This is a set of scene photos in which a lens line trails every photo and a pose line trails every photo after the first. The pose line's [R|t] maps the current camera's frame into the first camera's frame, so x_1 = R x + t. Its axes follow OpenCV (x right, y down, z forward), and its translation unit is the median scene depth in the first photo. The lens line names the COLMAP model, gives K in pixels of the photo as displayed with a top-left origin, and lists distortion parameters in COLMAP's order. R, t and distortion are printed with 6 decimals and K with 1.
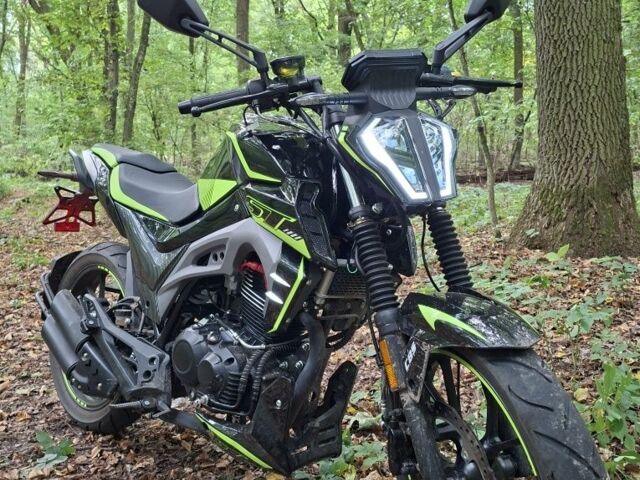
lens RADIAL K [[535.7, 0, 320.0], [0, 535.7, 240.0], [0, 0, 1]] dist [0.087845, 0.000119]
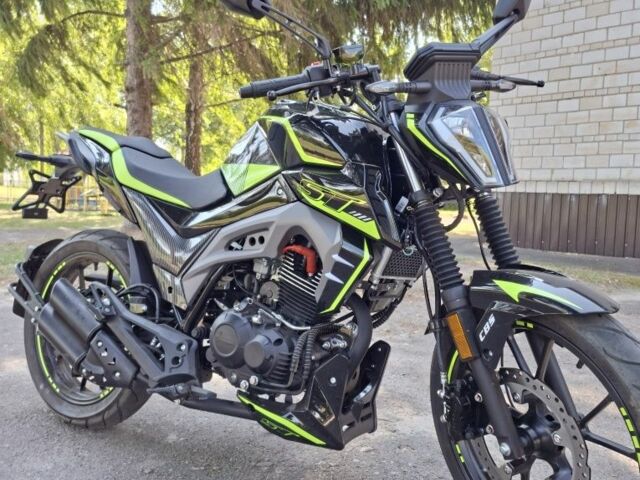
lens RADIAL K [[535.7, 0, 320.0], [0, 535.7, 240.0], [0, 0, 1]] dist [0.087845, 0.000119]
pose [[0.986141, 0.002797, 0.165887, -0.239875], [-0.003902, 0.999972, 0.006334, 0.023050], [-0.165864, -0.006894, 0.986124, -0.012300]]
